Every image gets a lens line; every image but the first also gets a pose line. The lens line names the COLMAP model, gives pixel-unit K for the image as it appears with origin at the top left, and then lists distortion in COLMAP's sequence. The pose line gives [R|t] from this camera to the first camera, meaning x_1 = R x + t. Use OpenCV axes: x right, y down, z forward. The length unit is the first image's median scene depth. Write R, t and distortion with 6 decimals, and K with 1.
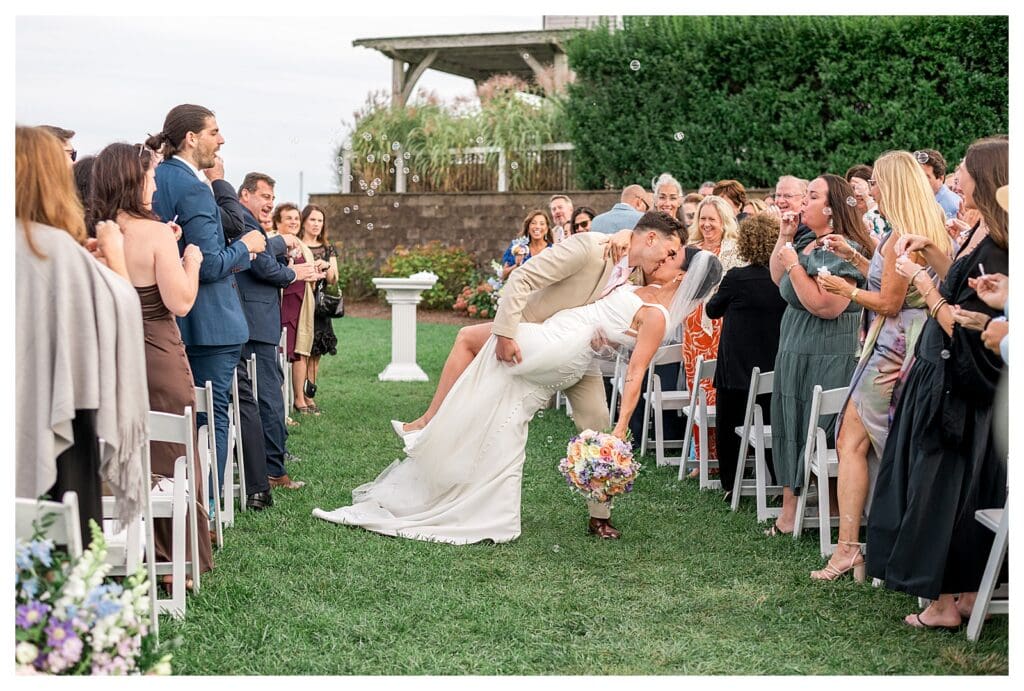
lens RADIAL K [[1357.9, 0, 512.0], [0, 1357.9, 345.5], [0, 0, 1]] dist [-0.013579, -0.000930]
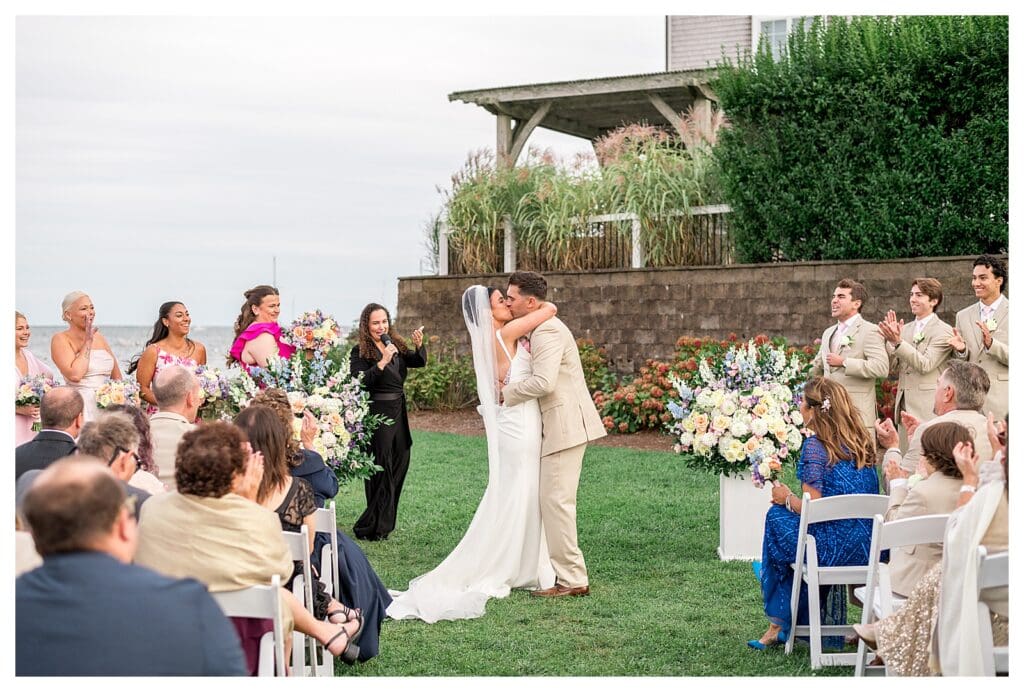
lens RADIAL K [[1357.9, 0, 512.0], [0, 1357.9, 346.0], [0, 0, 1]] dist [-0.013579, -0.000930]
pose [[0.996907, -0.021278, -0.075657, -0.022149], [0.016641, 0.997975, -0.061398, -0.021188], [0.076810, 0.059949, 0.995242, 0.213296]]
